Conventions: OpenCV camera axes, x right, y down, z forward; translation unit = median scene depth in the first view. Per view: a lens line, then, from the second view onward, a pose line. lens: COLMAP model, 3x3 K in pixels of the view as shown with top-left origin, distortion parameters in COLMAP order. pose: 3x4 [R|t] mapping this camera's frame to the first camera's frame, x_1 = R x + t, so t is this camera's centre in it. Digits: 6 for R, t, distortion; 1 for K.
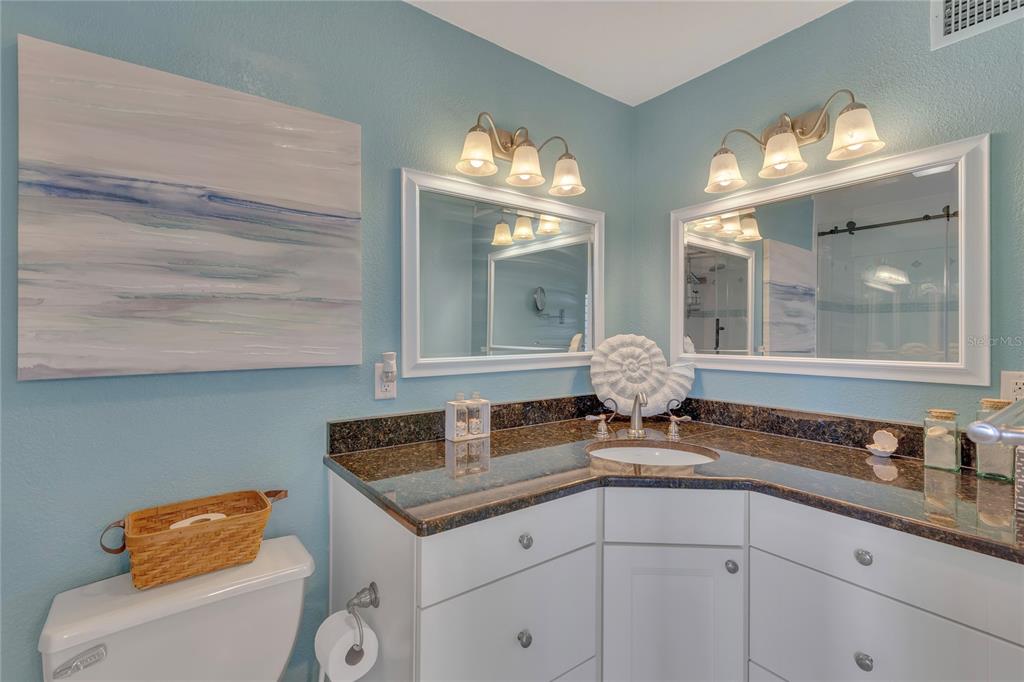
lens RADIAL K [[460.0, 0, 508.5], [0, 460.0, 334.5], [0, 0, 1]] dist [-0.000514, -0.000129]
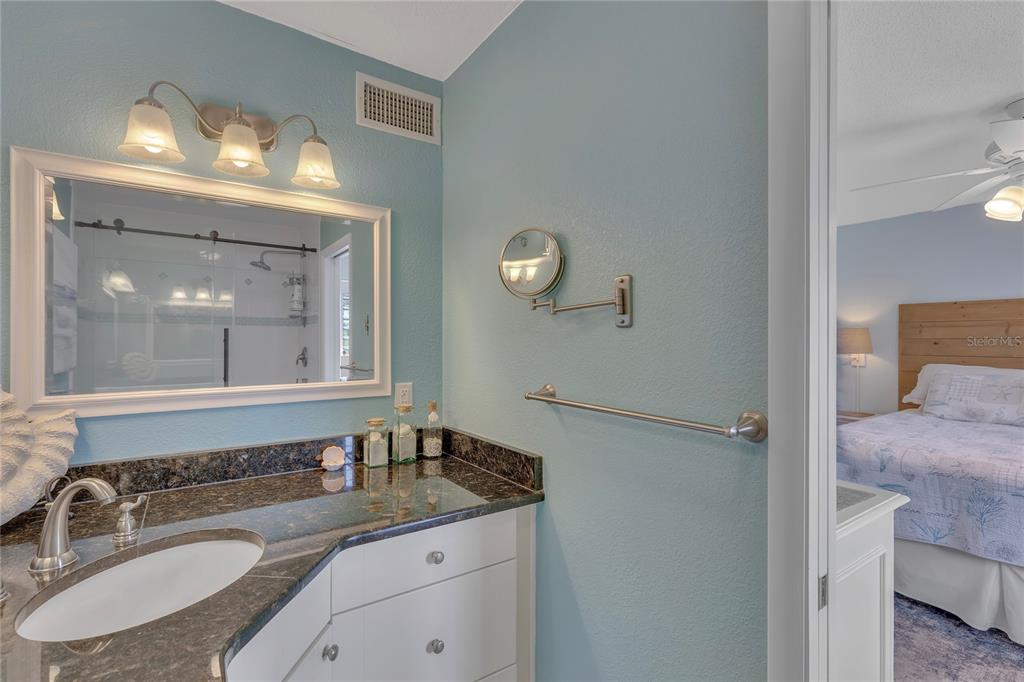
lens RADIAL K [[466.6, 0, 509.9], [0, 466.6, 337.2], [0, 0, 1]] dist [-0.000904, -0.000174]
pose [[0.036328, 0.000990, 0.999339, -0.373995], [-0.002985, 0.999995, -0.000883, -0.069021], [-0.999335, -0.002951, 0.036331, 0.700294]]
